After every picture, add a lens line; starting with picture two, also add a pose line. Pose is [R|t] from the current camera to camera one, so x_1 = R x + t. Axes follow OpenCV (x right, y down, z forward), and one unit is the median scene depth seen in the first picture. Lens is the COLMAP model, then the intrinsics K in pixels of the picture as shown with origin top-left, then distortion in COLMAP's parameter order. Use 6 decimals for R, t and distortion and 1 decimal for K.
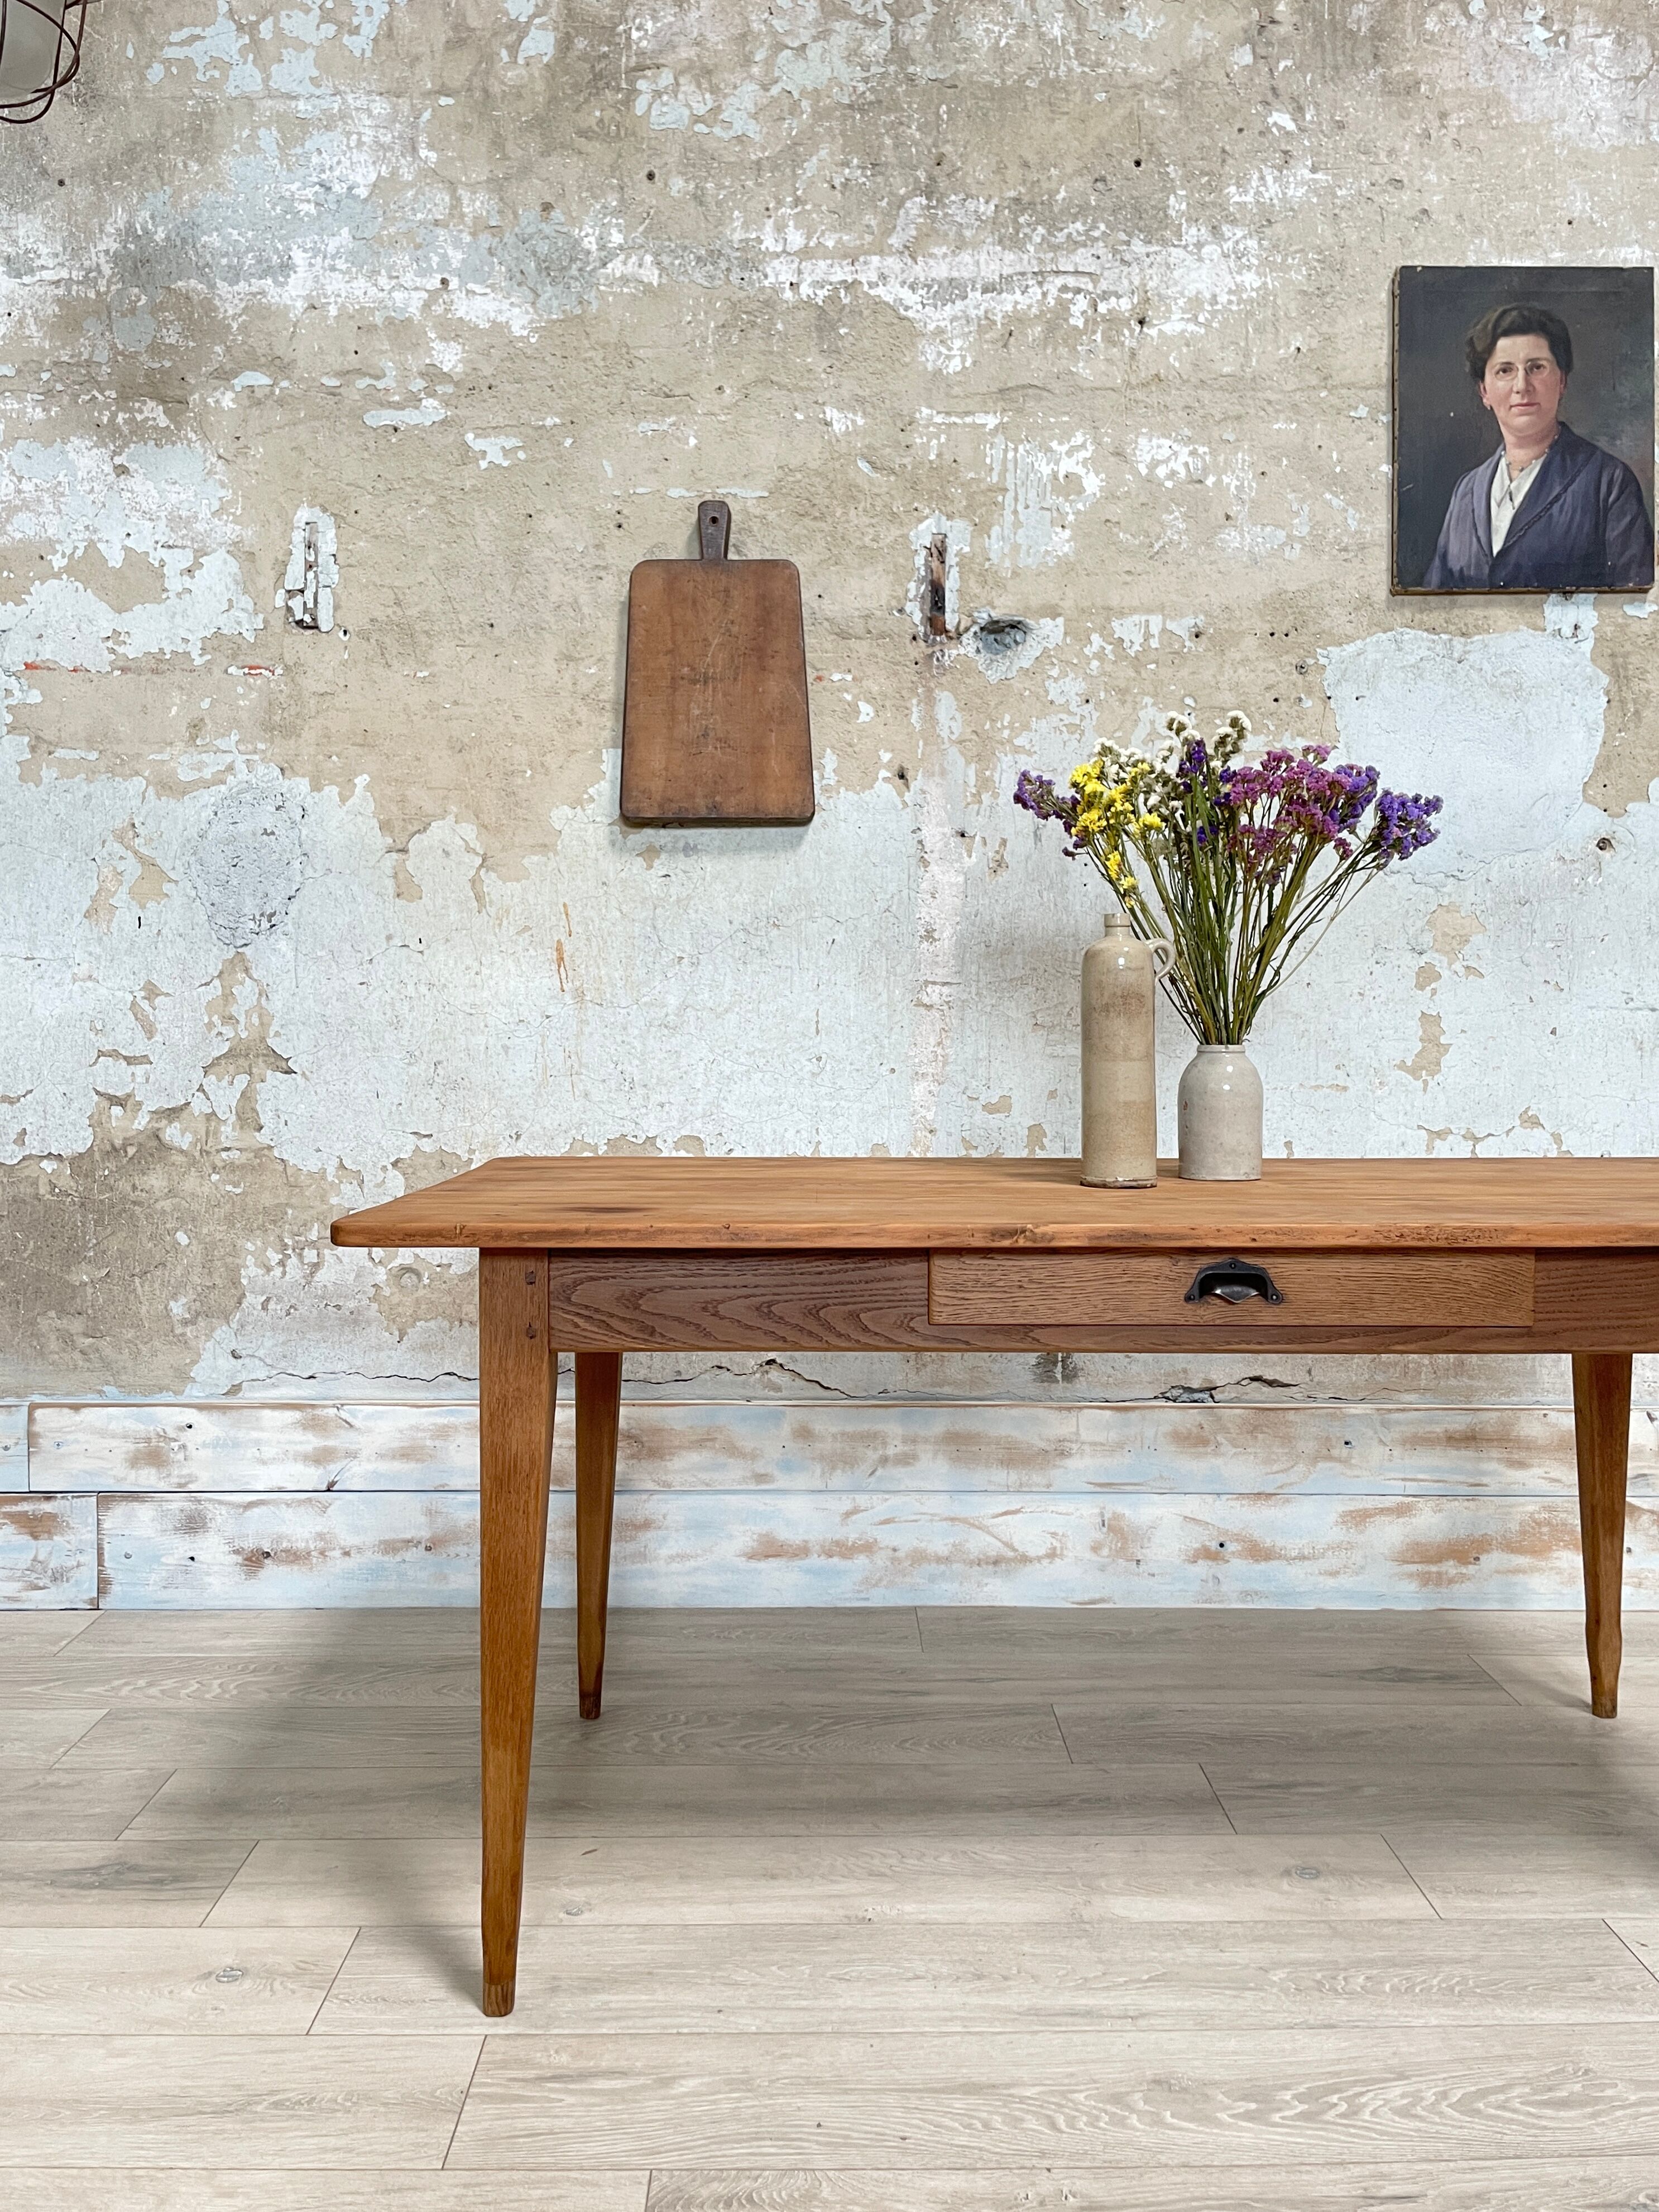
lens RADIAL K [[1670.3, 0, 812.2], [0, 1670.3, 1098.2], [0, 0, 1]] dist [0.083768, -0.111035]
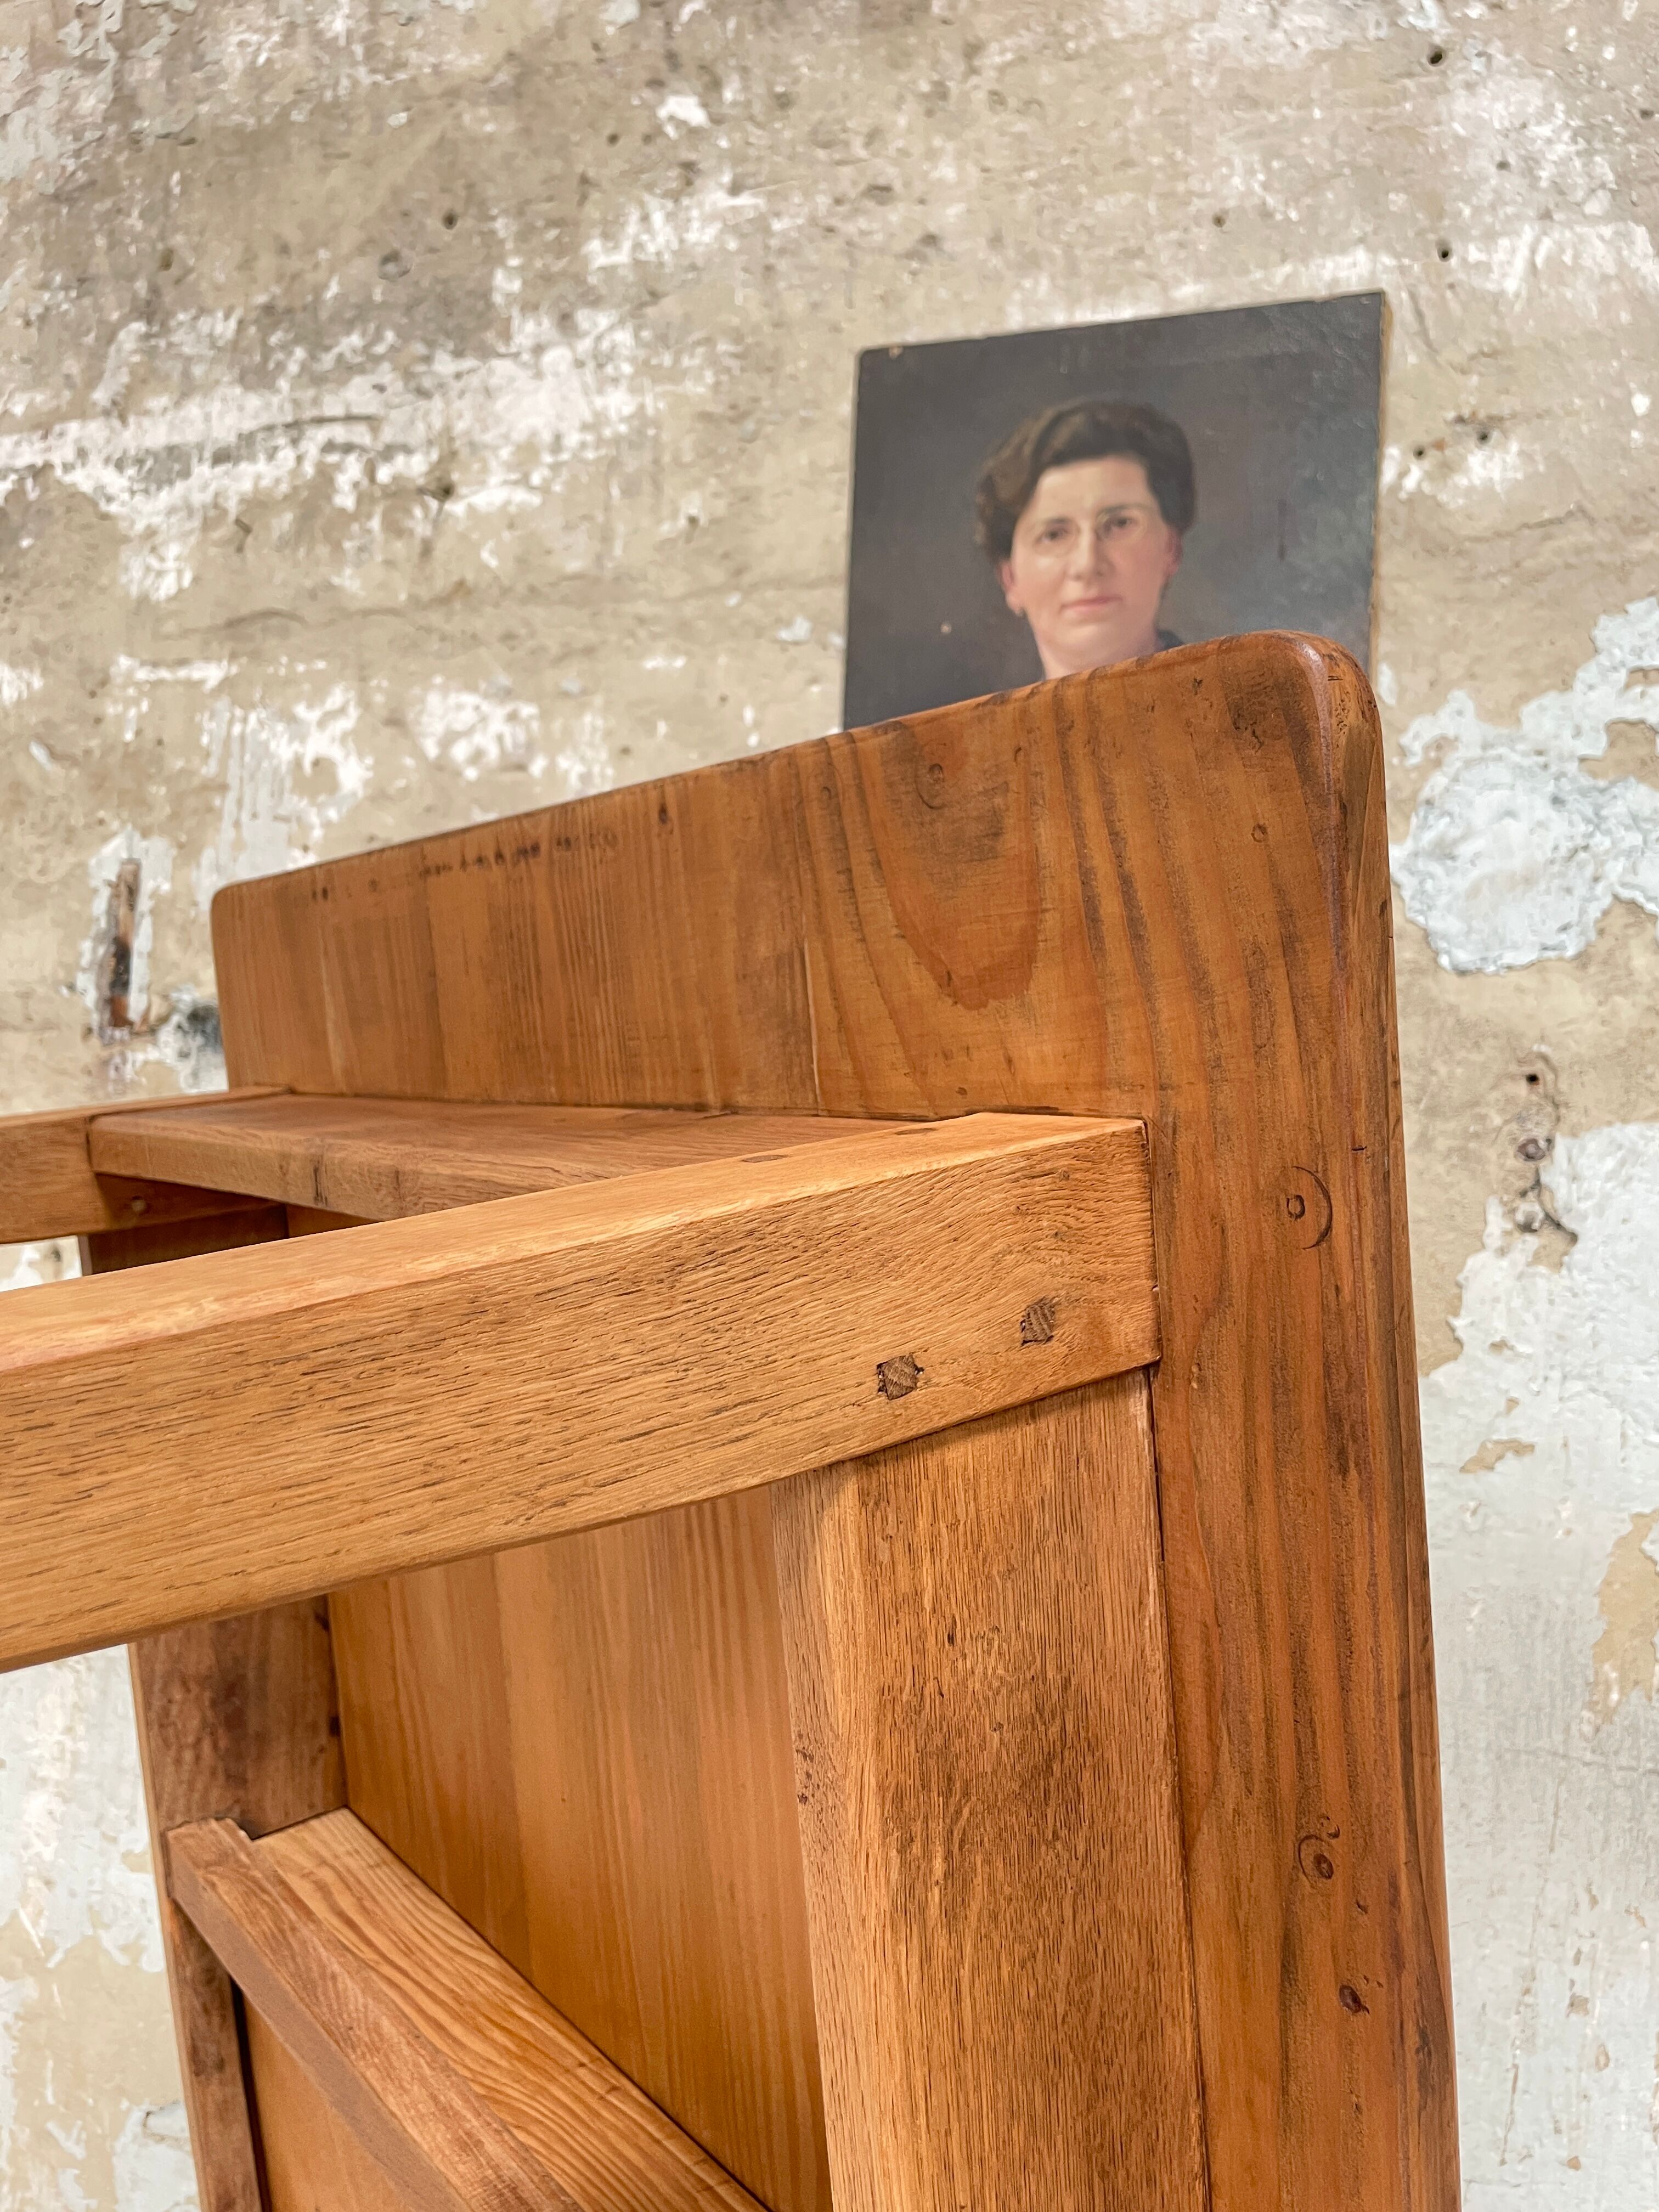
lens RADIAL K [[1670.2, 0, 838.1], [0, 1670.2, 1099.8], [0, 0, 1]] dist [0.083768, -0.111035]
pose [[0.942355, 0.038059, -0.332443, 0.513930], [-0.058782, 0.996889, -0.052498, -0.234401], [0.329411, 0.069014, 0.941661, 0.525728]]
